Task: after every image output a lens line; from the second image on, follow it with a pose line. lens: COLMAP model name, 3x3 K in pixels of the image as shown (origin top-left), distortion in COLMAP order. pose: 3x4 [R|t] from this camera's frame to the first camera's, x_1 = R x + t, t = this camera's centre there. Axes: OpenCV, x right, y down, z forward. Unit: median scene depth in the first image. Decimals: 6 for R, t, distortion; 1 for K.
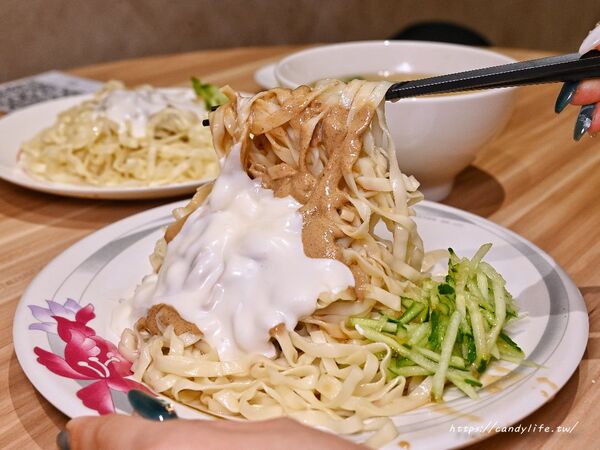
lens RADIAL K [[775.7, 0, 303.7], [0, 775.7, 222.5], [0, 0, 1]] dist [-0.037467, 0.000000]
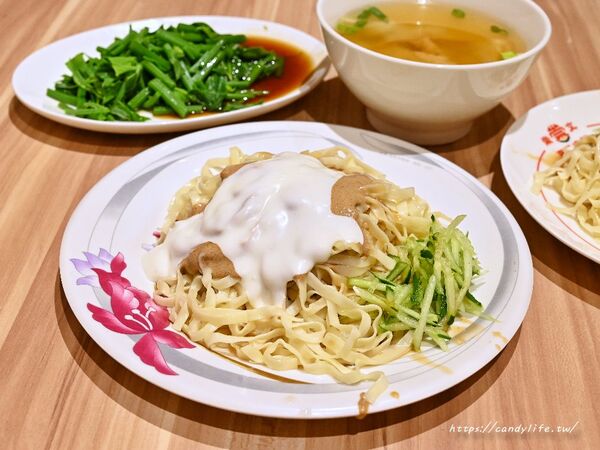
lens RADIAL K [[852.5, 0, 297.1], [0, 852.5, 226.0], [0, 0, 1]] dist [-0.029738, 0.000000]
pose [[0.990014, 0.028401, 0.138076, -0.207877], [-0.066611, 0.957492, 0.280662, -0.327394], [-0.124235, -0.287057, 0.949823, -0.230692]]
